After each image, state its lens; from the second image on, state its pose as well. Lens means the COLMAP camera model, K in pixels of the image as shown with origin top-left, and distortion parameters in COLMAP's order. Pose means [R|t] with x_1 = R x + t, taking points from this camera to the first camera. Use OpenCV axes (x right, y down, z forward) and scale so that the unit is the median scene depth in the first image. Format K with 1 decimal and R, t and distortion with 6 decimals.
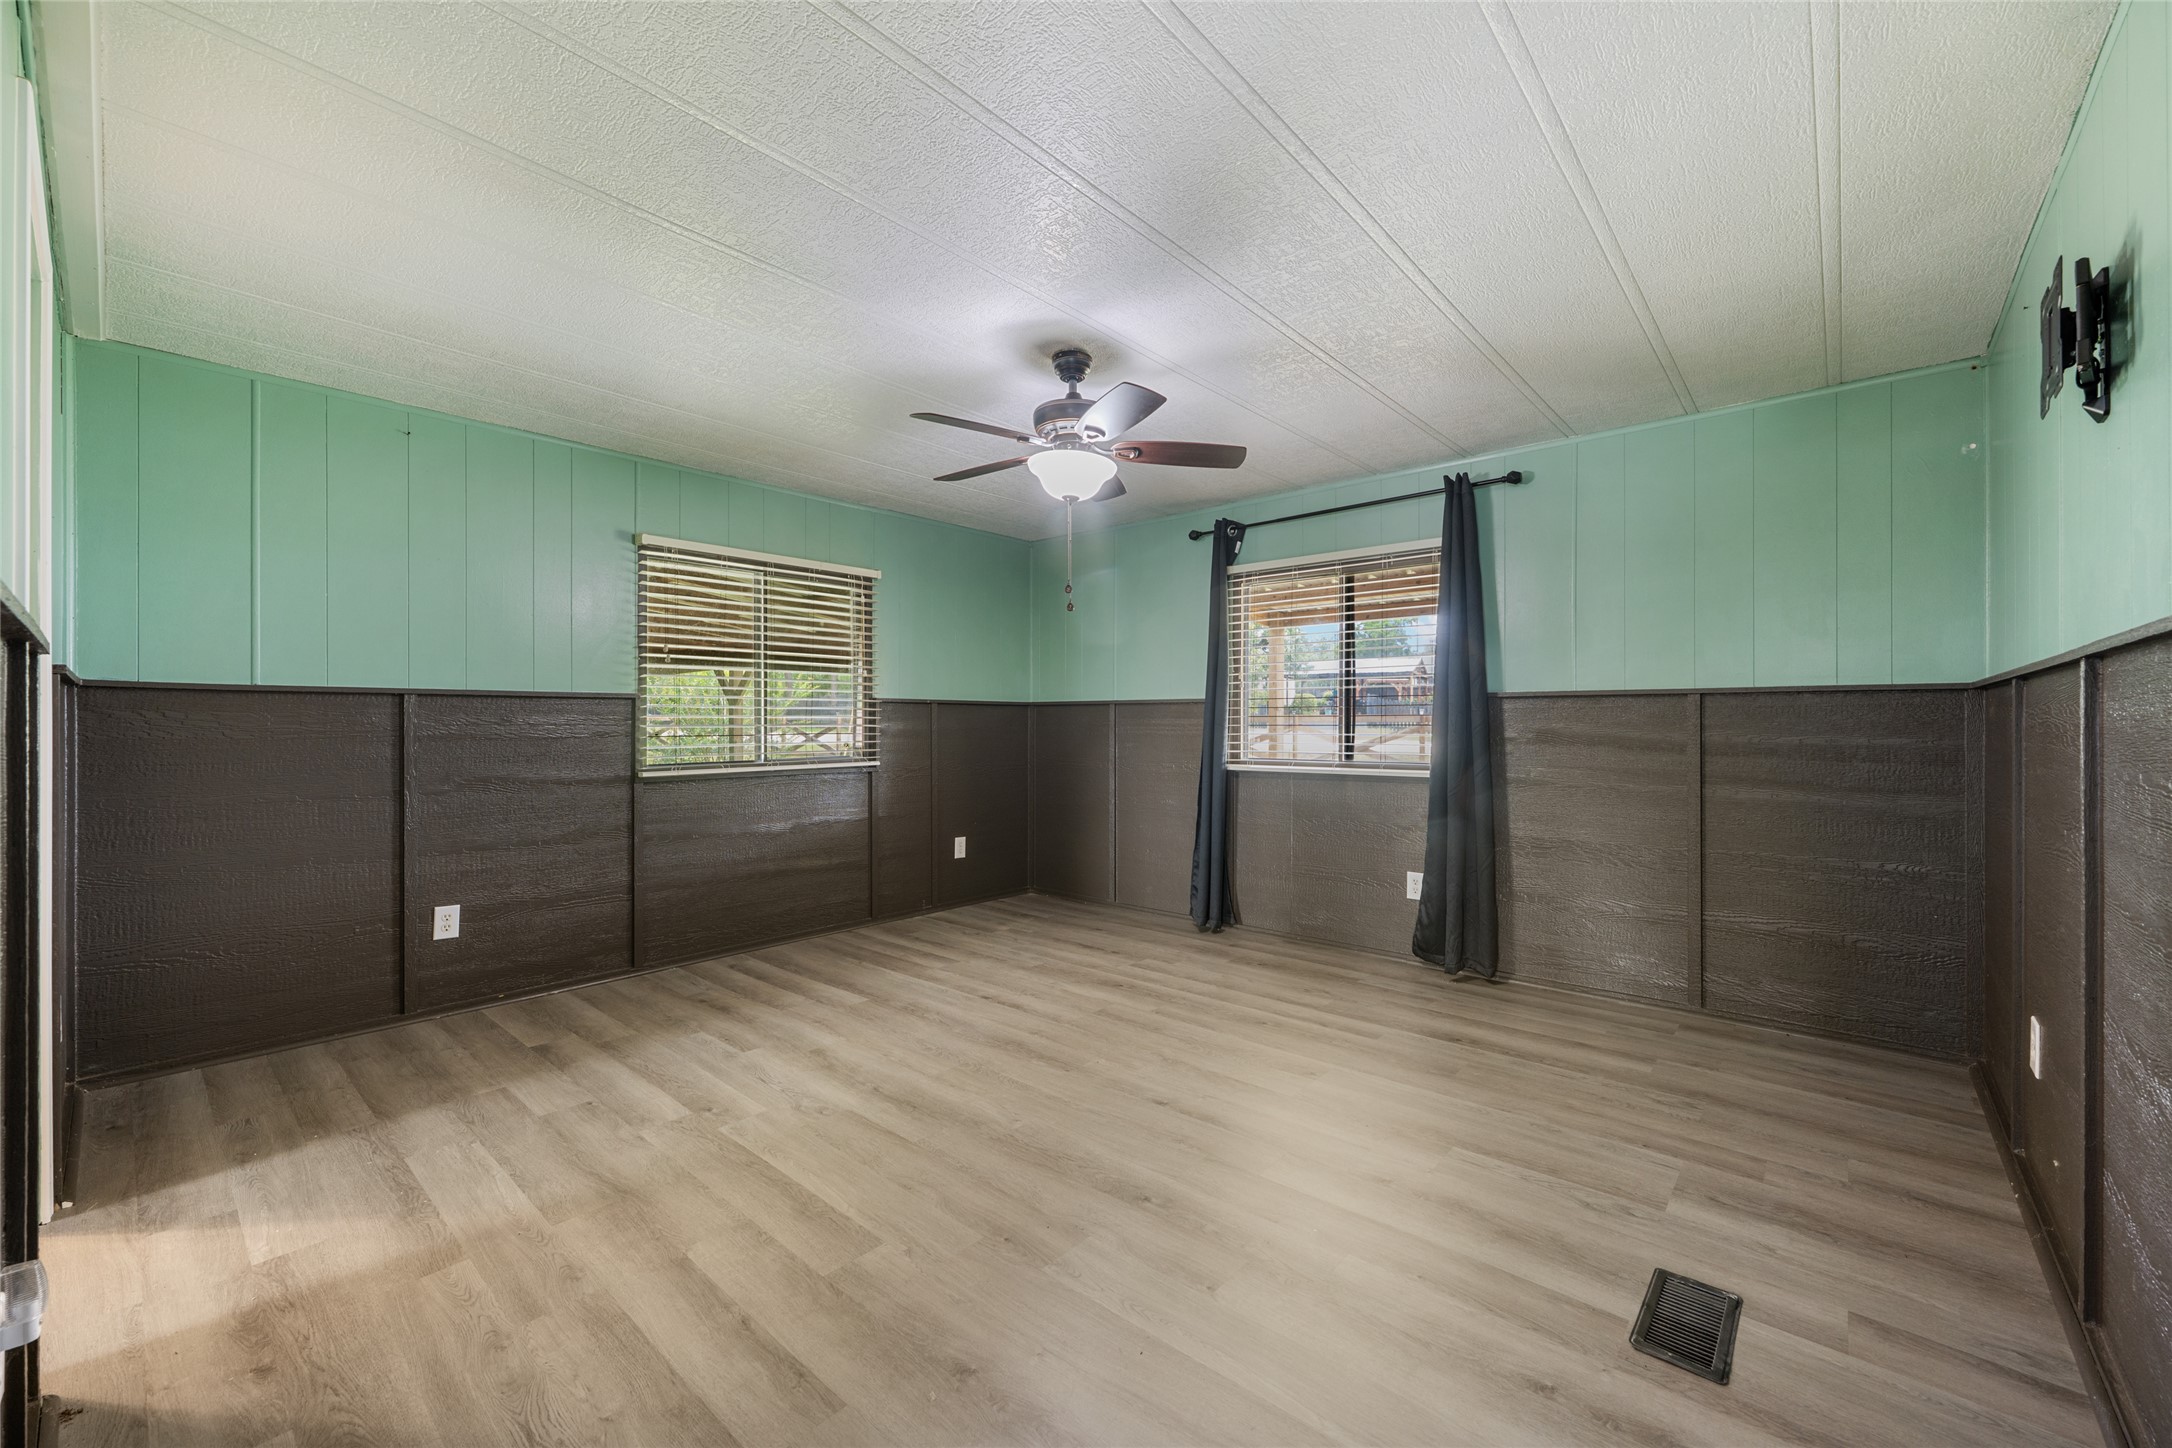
lens RADIAL K [[865.3, 0, 1066.3], [0, 865.3, 720.2], [0, 0, 1]] dist [-0.002420, -0.000420]
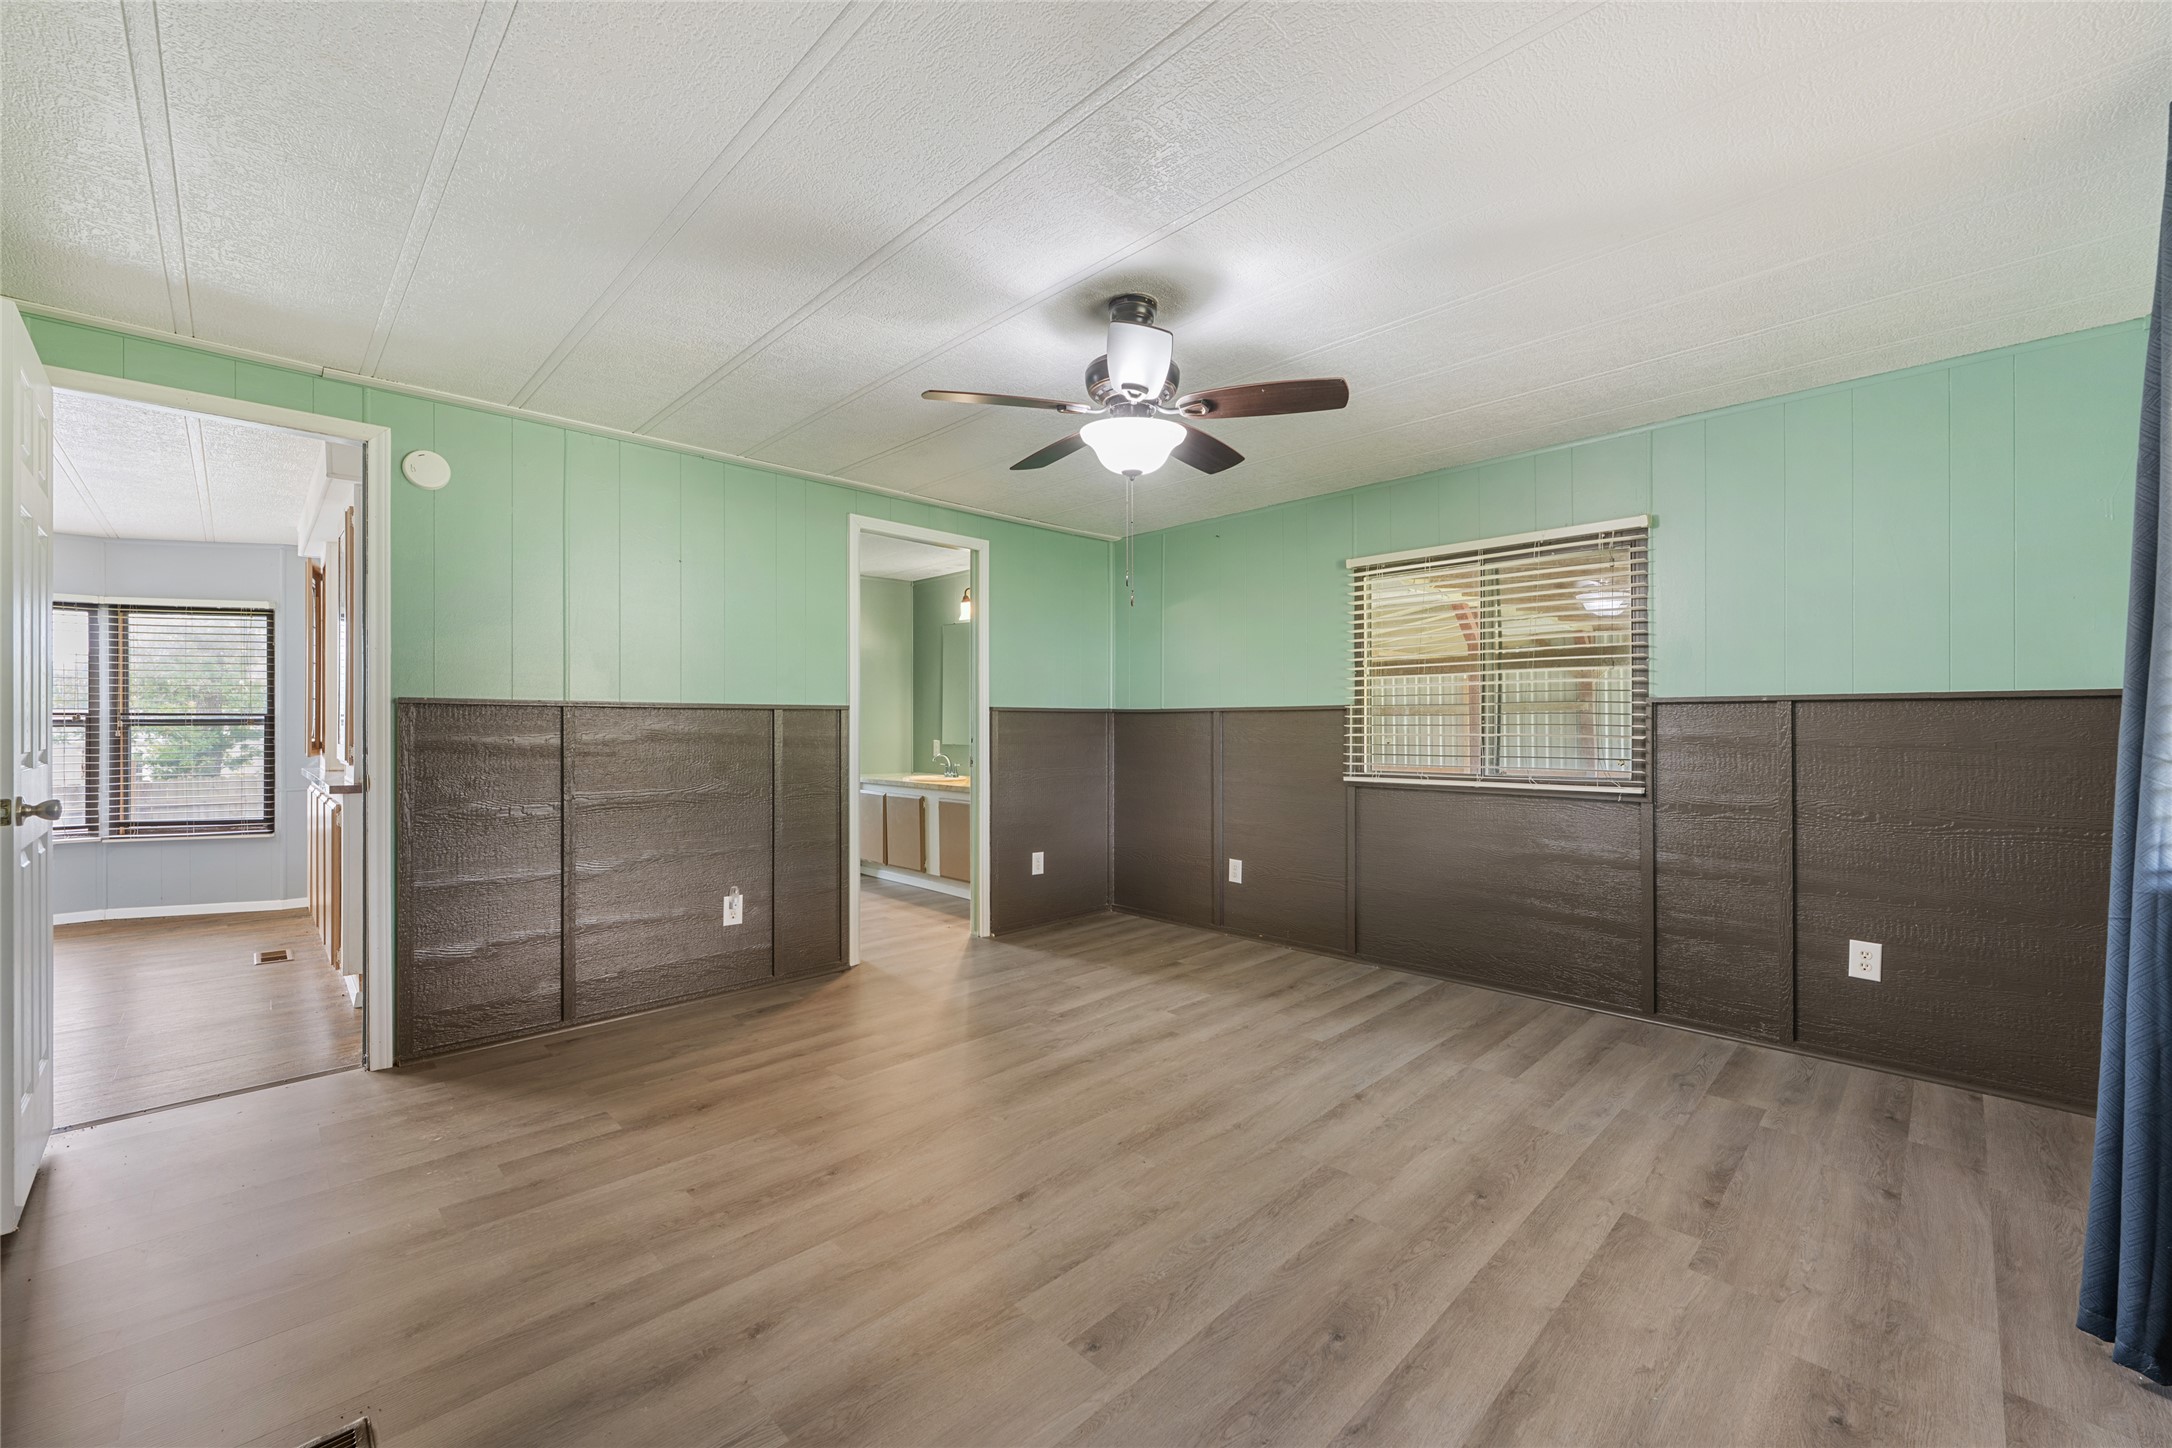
lens RADIAL K [[865.3, 0, 1107.2], [0, 865.3, 723.1], [0, 0, 1]] dist [-0.002420, -0.000420]
pose [[-0.054372, -0.002653, -0.998517, 0.682792], [0.004618, 0.999985, -0.002909, -0.006836], [0.998510, -0.004769, -0.054359, 0.823988]]
